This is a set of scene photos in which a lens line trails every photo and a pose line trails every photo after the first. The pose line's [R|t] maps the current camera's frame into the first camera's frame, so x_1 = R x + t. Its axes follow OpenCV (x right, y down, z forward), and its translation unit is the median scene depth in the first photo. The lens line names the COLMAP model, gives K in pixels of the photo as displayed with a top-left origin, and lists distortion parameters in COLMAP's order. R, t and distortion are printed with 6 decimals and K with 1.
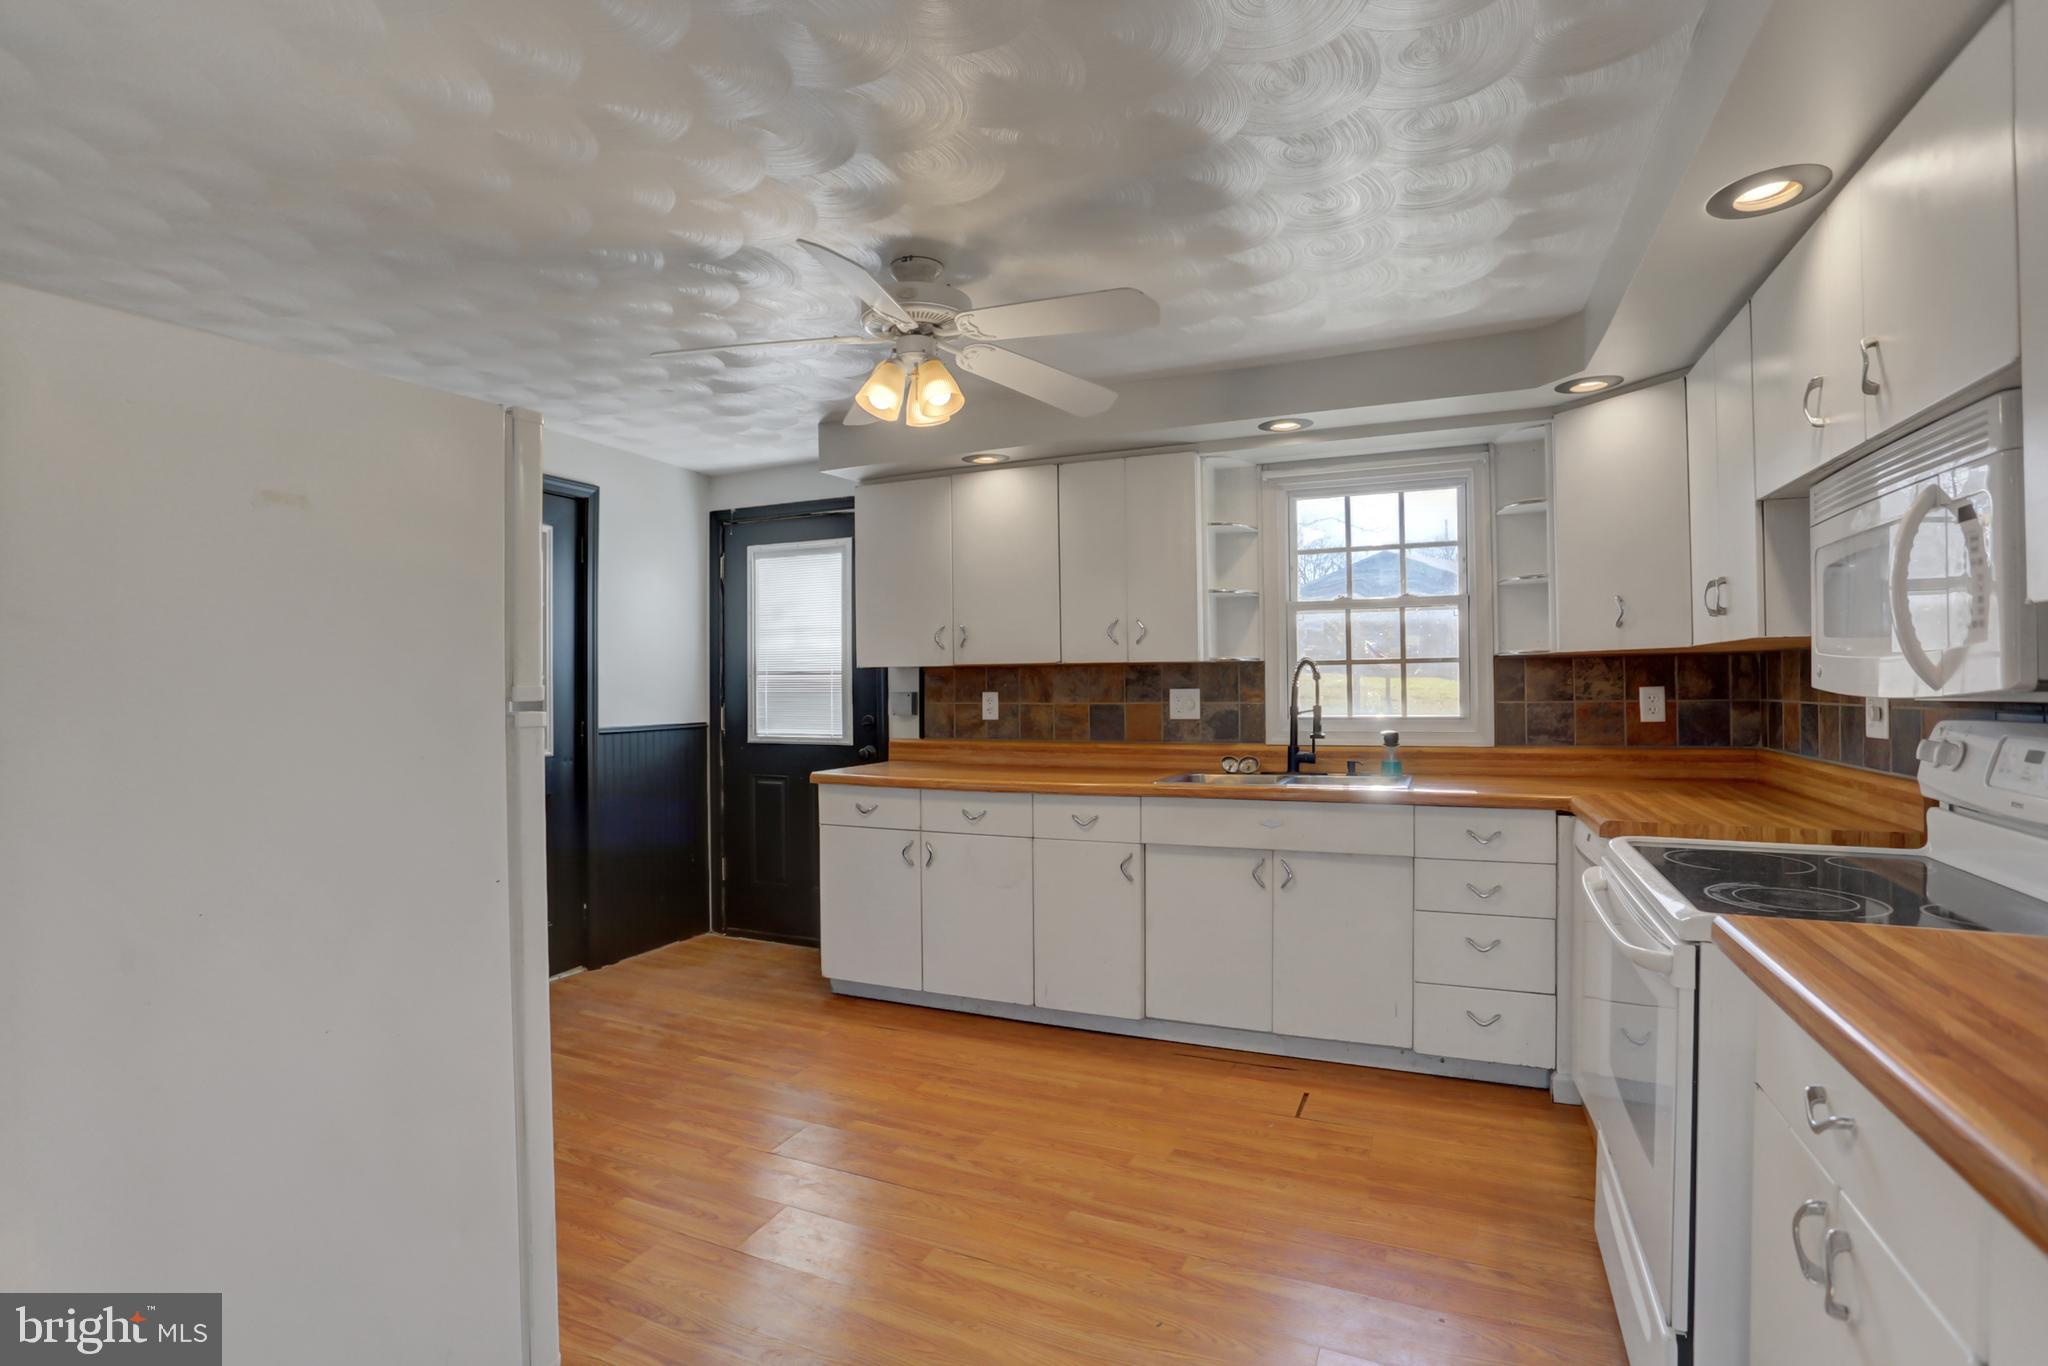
lens RADIAL K [[998.8, 0, 1012.4], [0, 998.8, 675.9], [0, 0, 1]] dist [-0.089319, 0.049754]
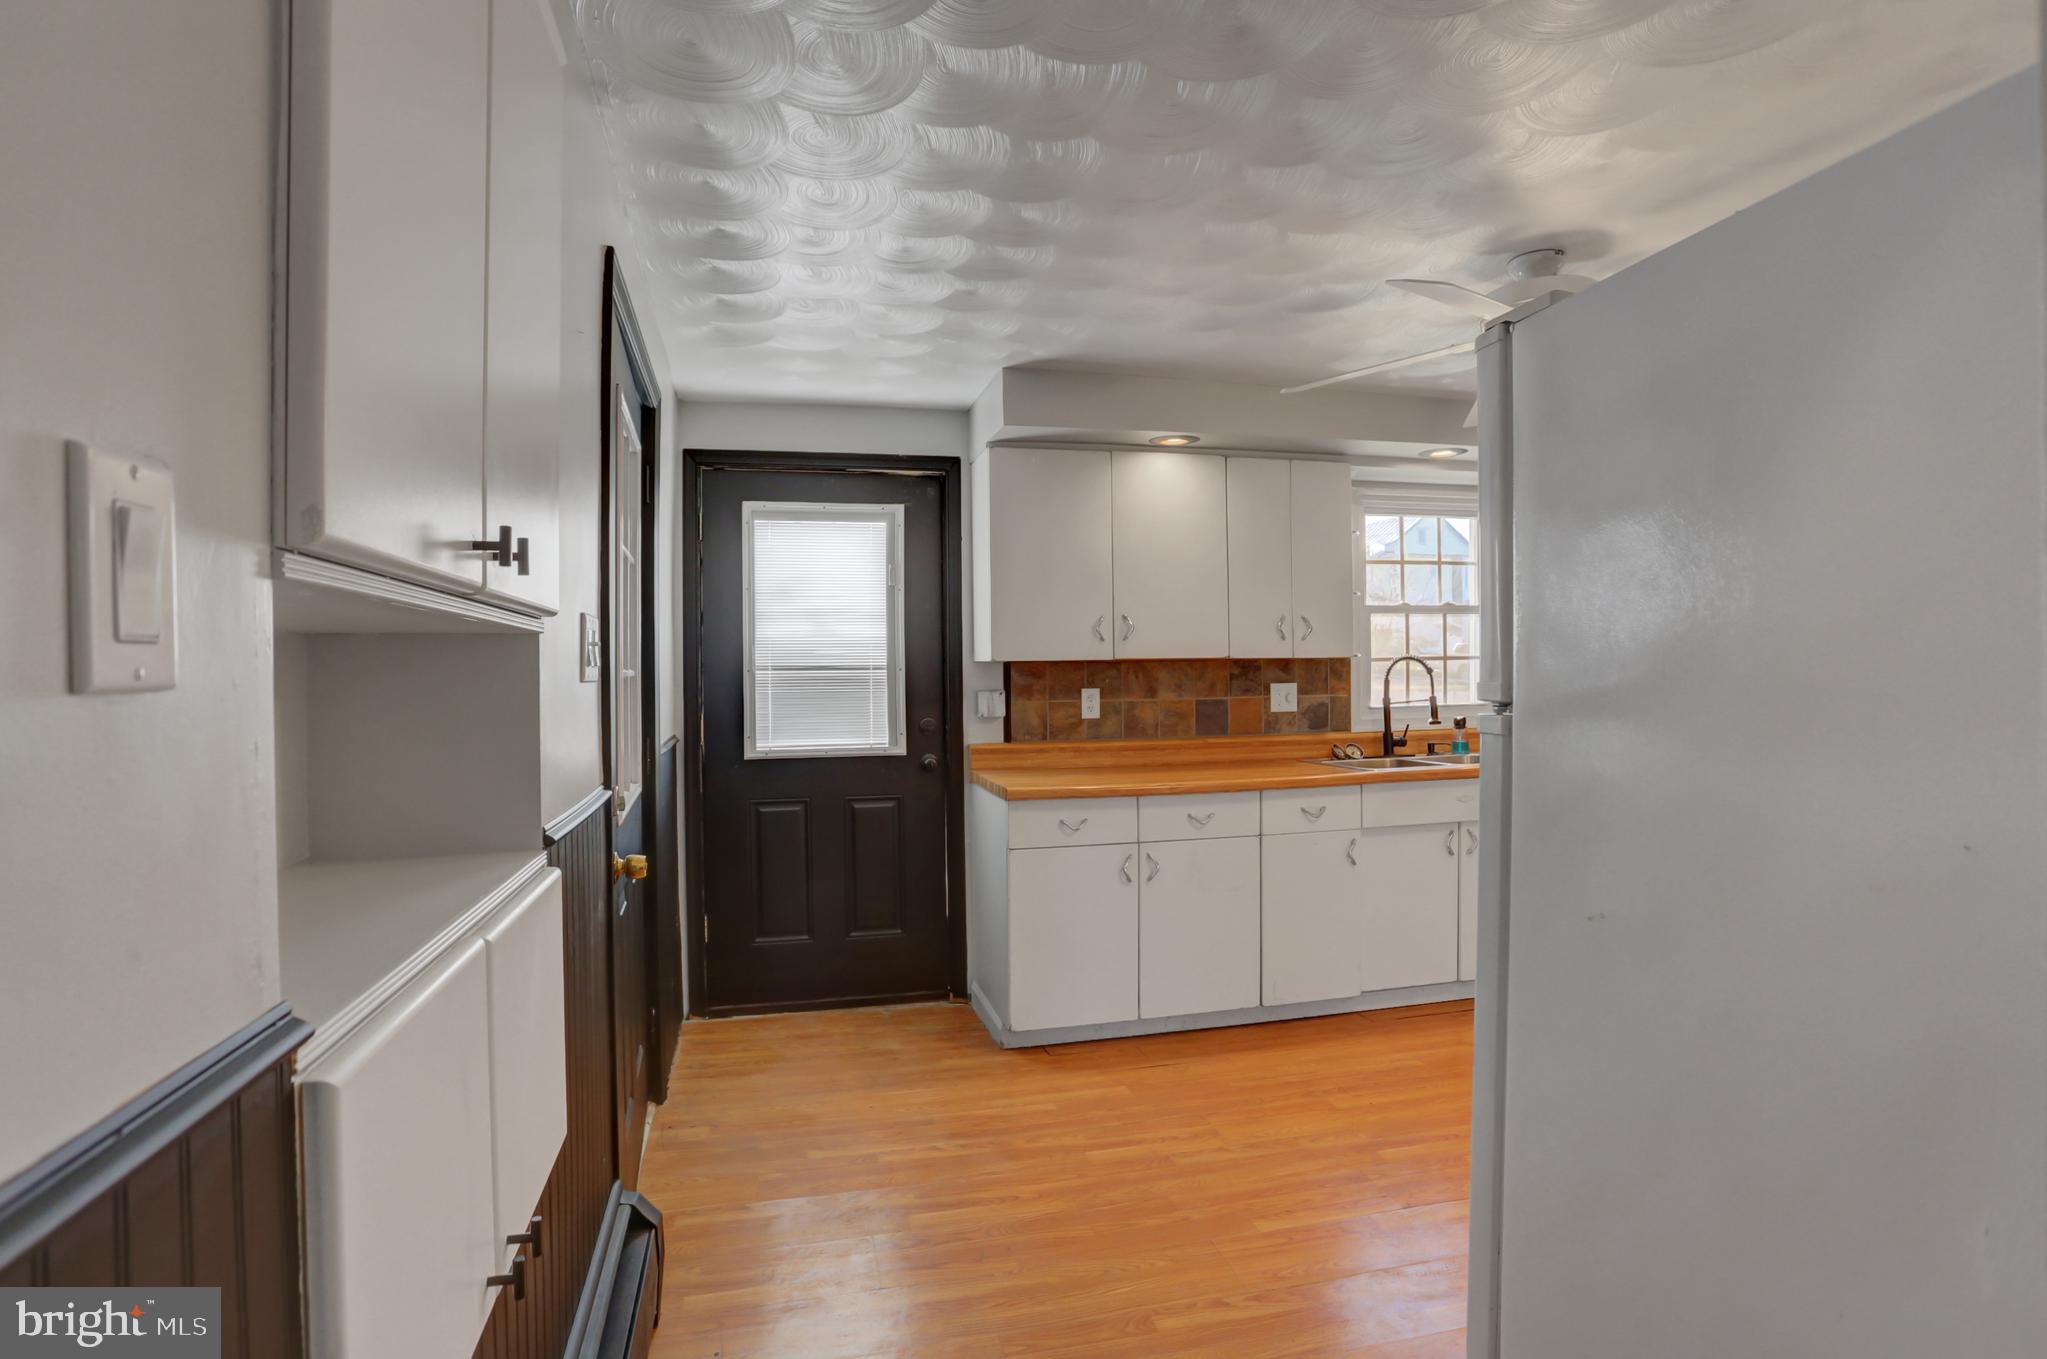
lens RADIAL K [[998.3, 0, 1011.9], [0, 998.3, 672.4], [0, 0, 1]] dist [-0.089319, 0.049754]
pose [[0.799007, -0.002125, 0.601319, -0.726606], [0.001588, 0.999998, 0.001425, -0.000312], [-0.601320, -0.000184, 0.799008, 0.349696]]
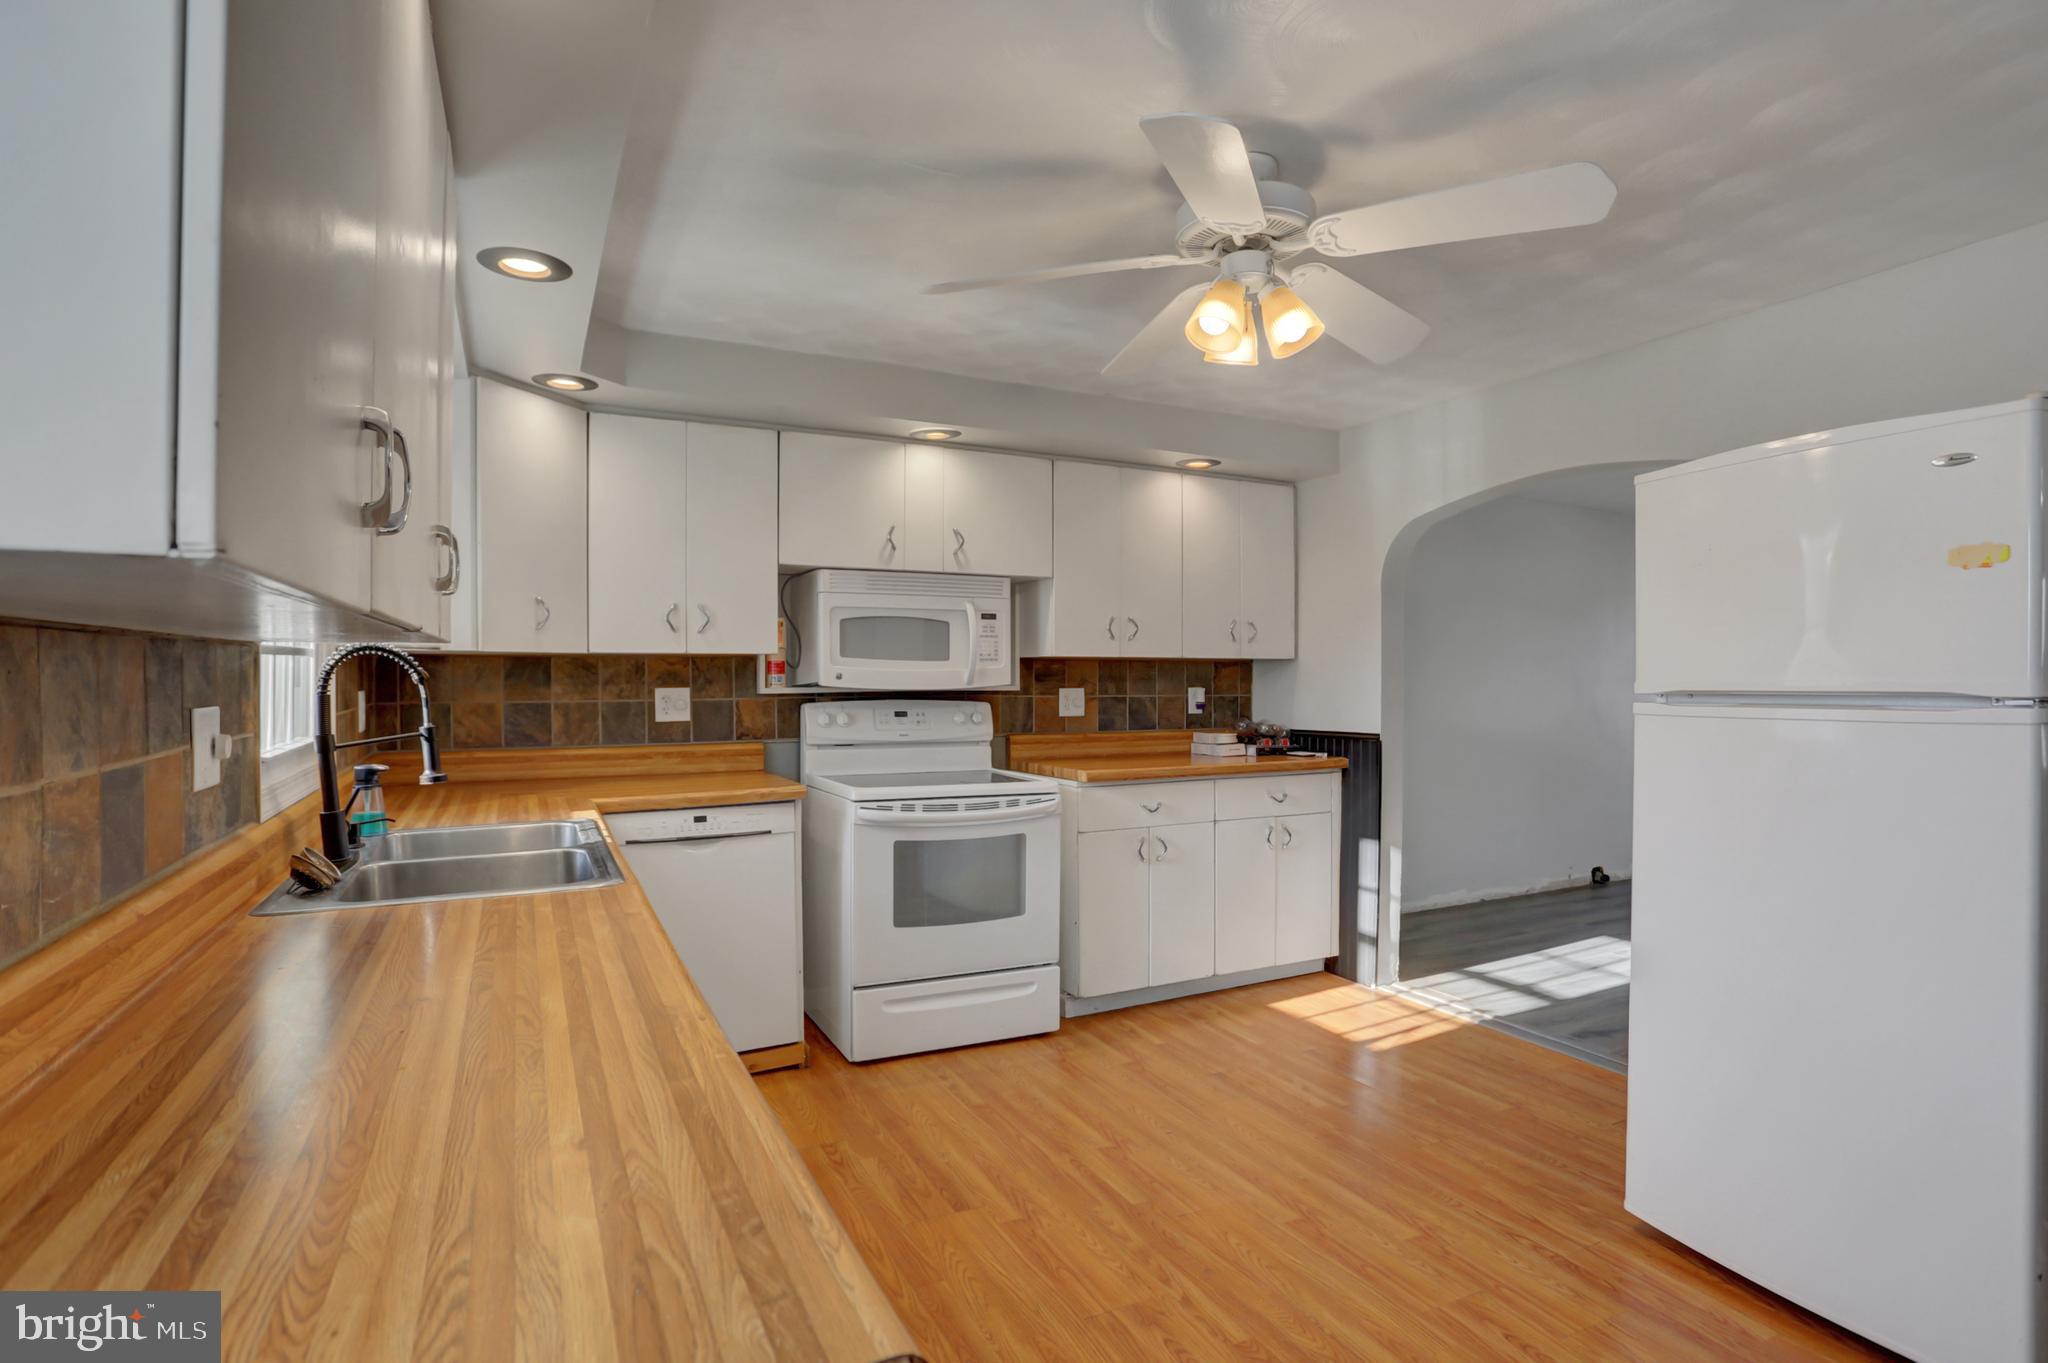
lens RADIAL K [[1025.3, 0, 1006.4], [0, 1025.3, 690.3], [0, 0, 1]] dist [-0.077674, 0.039683]
pose [[-0.760003, -0.003747, 0.649908, -0.315154], [0.000426, 0.999980, 0.006263, 0.004462], [-0.649919, 0.005037, -0.759987, 1.144285]]
